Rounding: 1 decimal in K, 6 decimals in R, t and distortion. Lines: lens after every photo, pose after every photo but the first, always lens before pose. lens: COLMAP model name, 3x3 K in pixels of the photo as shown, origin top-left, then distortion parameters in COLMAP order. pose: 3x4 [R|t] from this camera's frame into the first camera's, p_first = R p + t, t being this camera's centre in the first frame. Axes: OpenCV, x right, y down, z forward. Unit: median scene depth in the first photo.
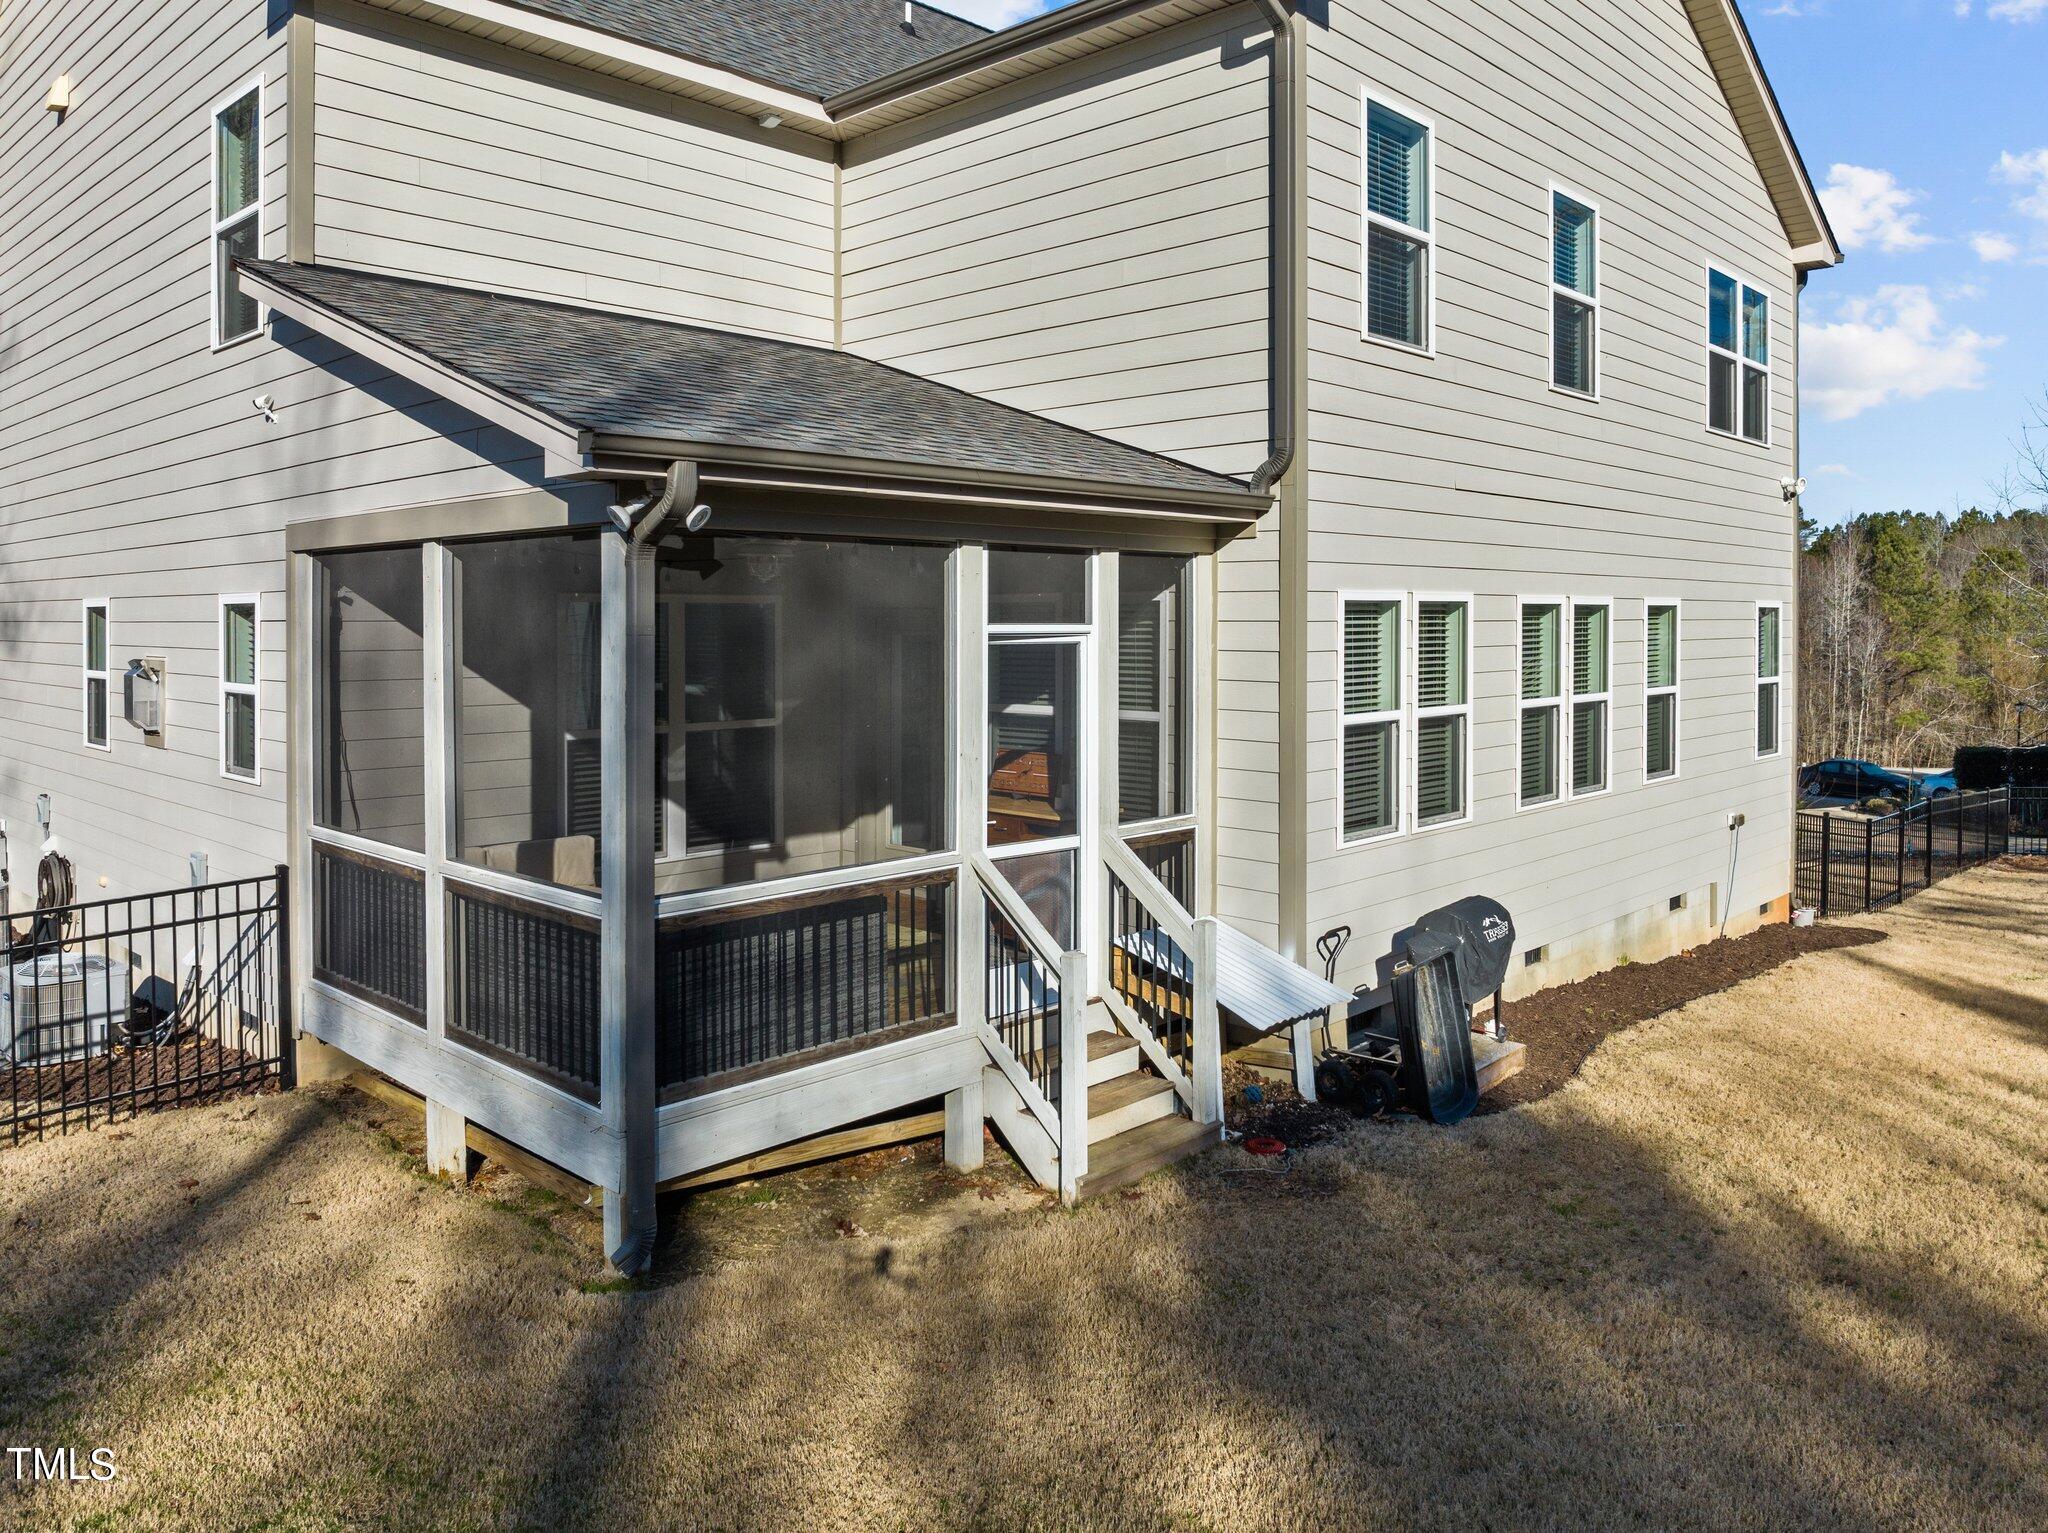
lens RADIAL K [[1488.9, 0, 1025.1], [0, 1488.9, 704.1], [0, 0, 1]] dist [-0.046521, 0.002326]
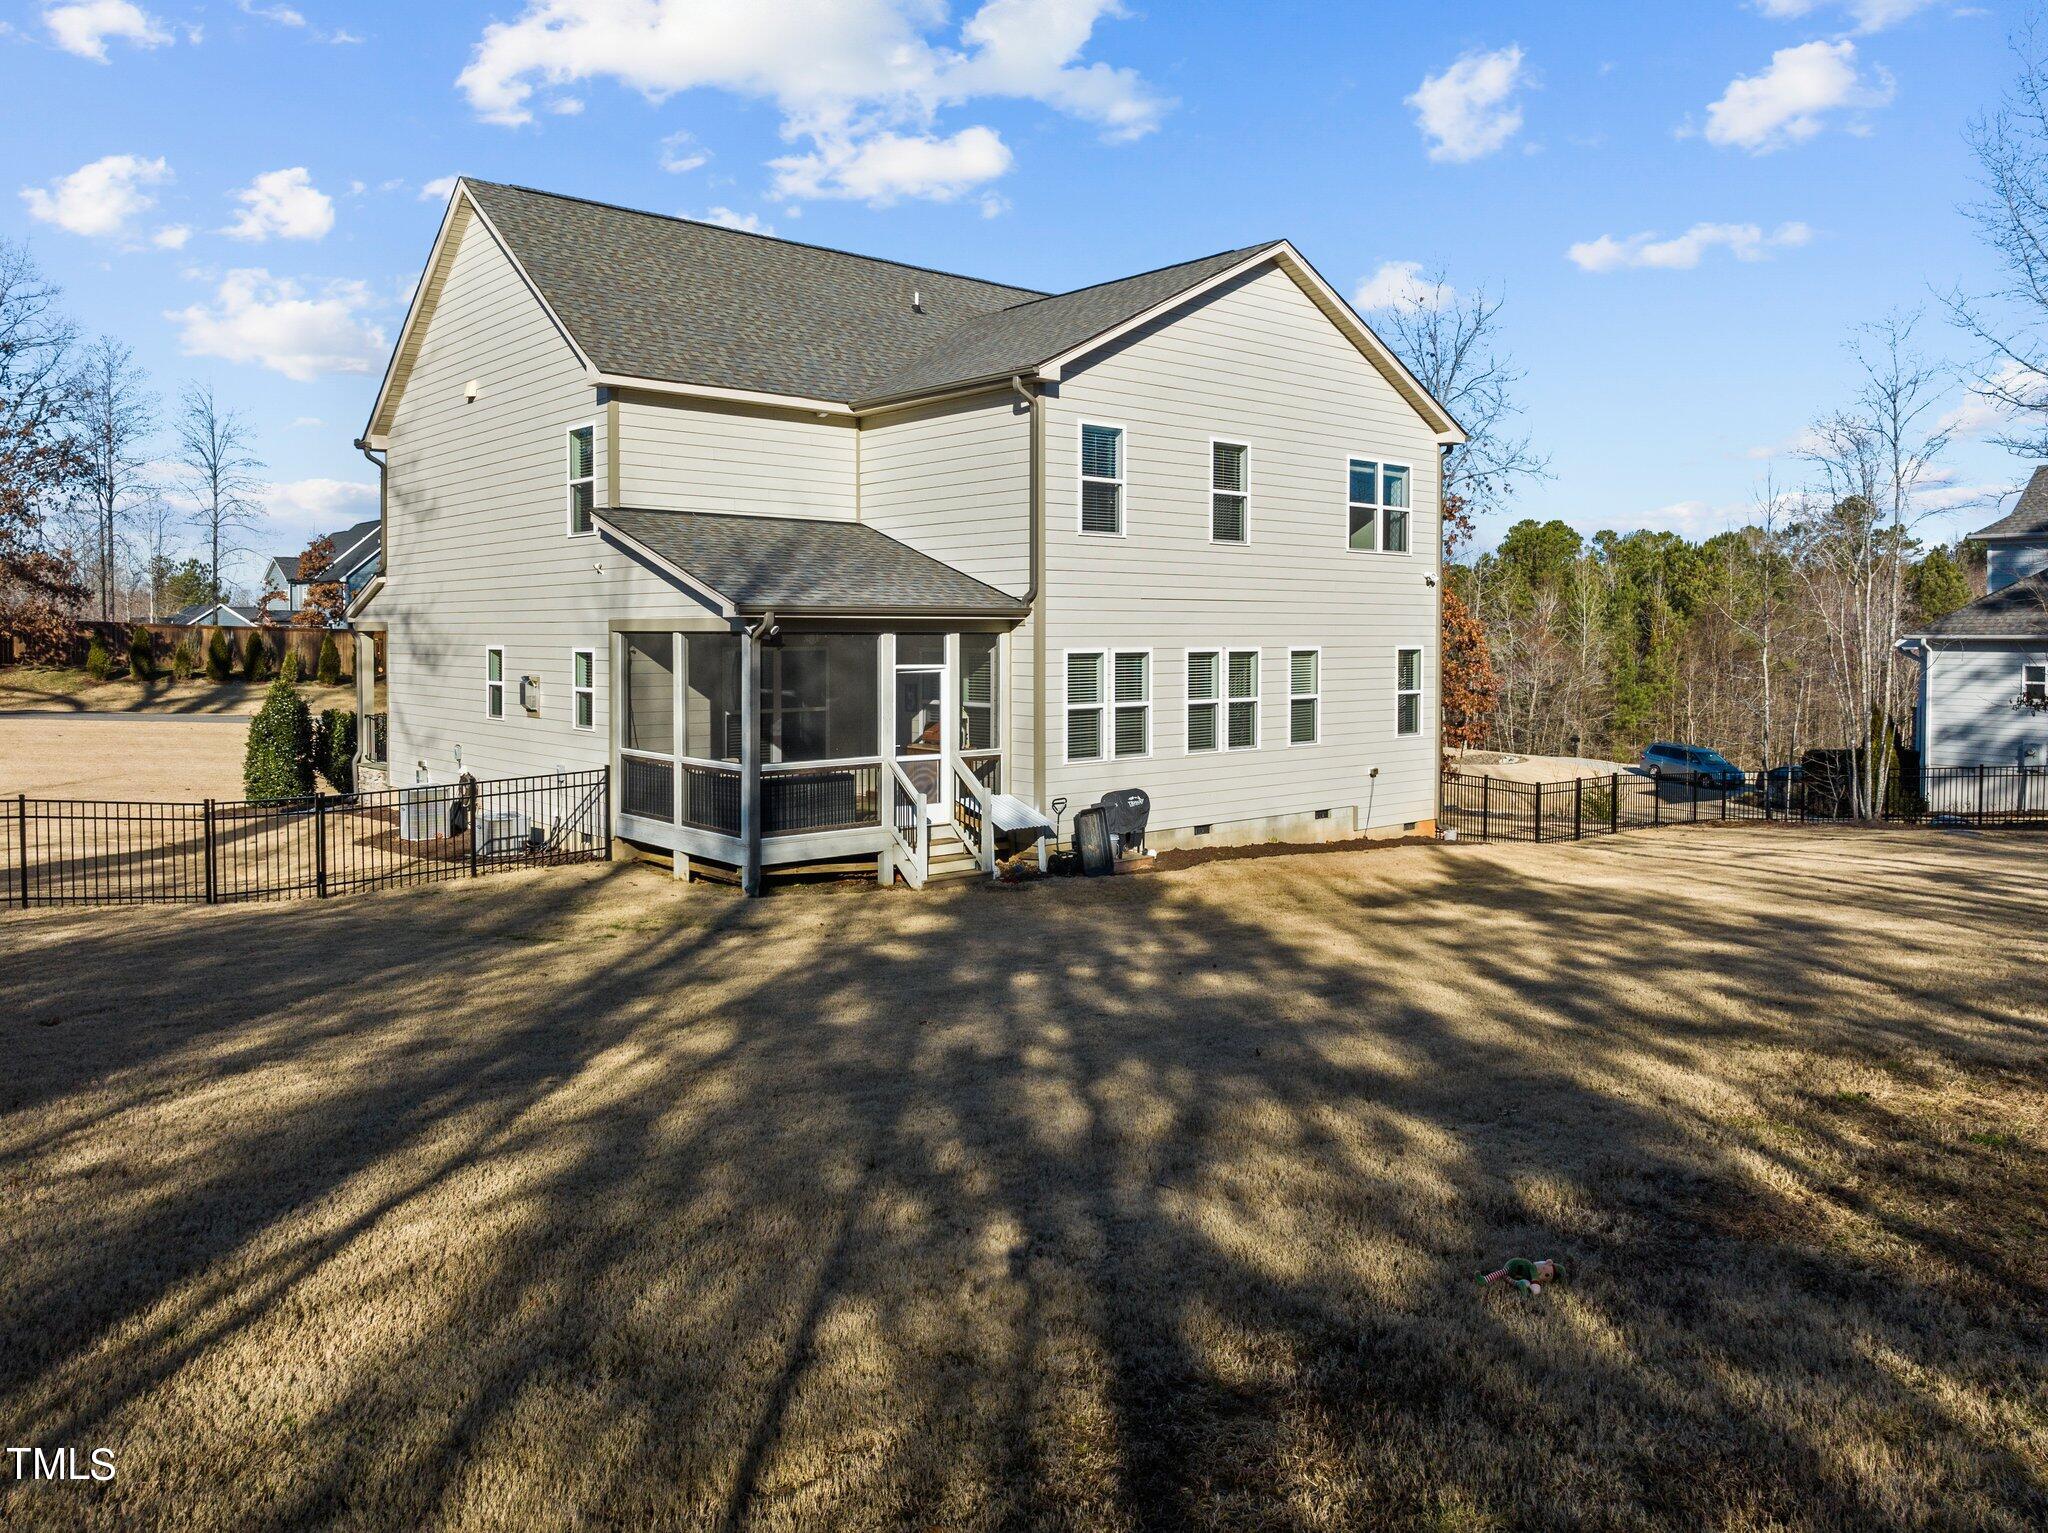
lens RADIAL K [[1450.4, 0, 1024.0], [0, 1450.4, 766.5], [0, 0, 1]] dist [0.003723, 0.000784]
pose [[0.996164, 0.010616, -0.086860, 0.356795], [-0.007723, 0.999406, 0.033580, 0.029074], [0.087165, -0.032781, 0.995654, -1.241336]]
